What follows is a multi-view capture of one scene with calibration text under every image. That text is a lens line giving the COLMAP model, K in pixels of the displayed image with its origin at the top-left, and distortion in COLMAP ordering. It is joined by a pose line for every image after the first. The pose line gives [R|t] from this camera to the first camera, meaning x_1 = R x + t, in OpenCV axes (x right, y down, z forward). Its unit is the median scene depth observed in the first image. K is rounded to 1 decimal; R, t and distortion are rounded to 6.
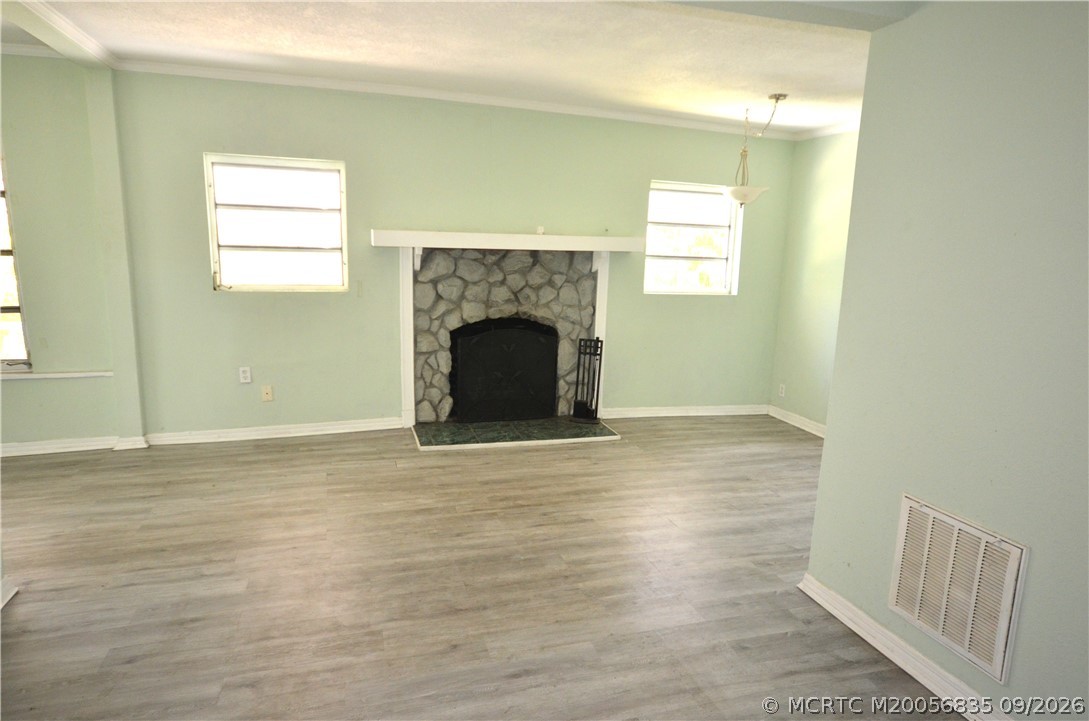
lens RADIAL K [[698.5, 0, 544.5], [0, 698.5, 360.5], [0, 0, 1]] dist [0.002205, 0.000553]
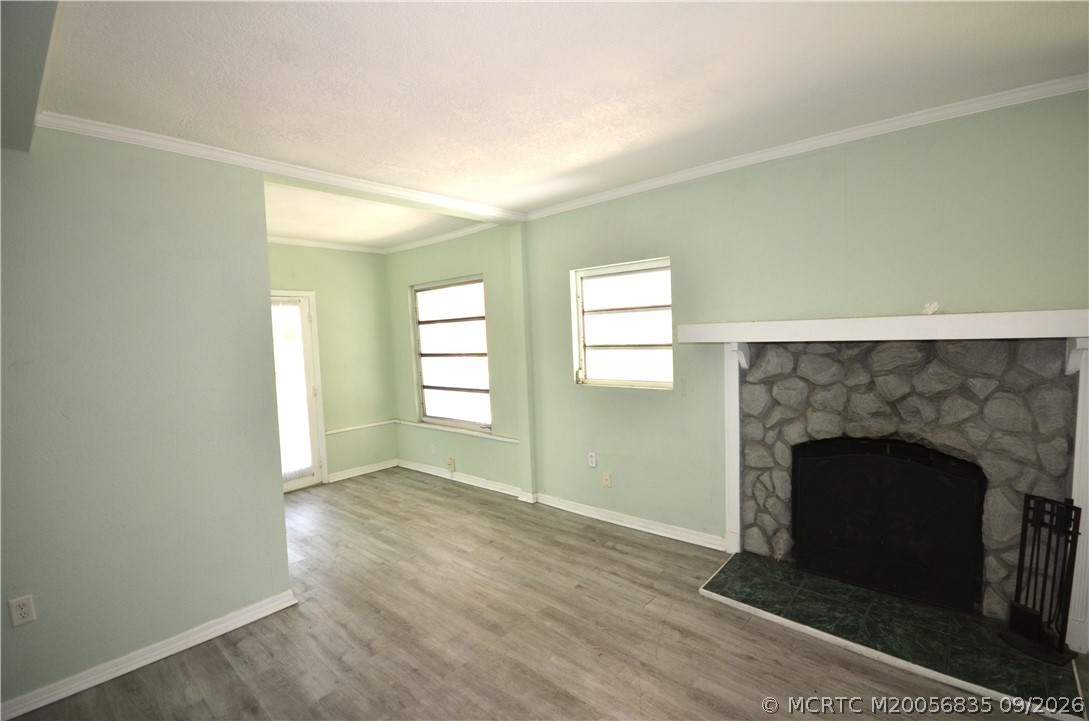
lens RADIAL K [[486.2, 0, 544.5], [0, 486.2, 360.5], [0, 0, 1]] dist [0.000498, 0.000048]
pose [[0.525929, 0.003545, -0.850521, 0.183174], [-0.095975, 0.993852, -0.055204, -0.080926], [0.845096, 0.110662, 0.523036, 0.475099]]
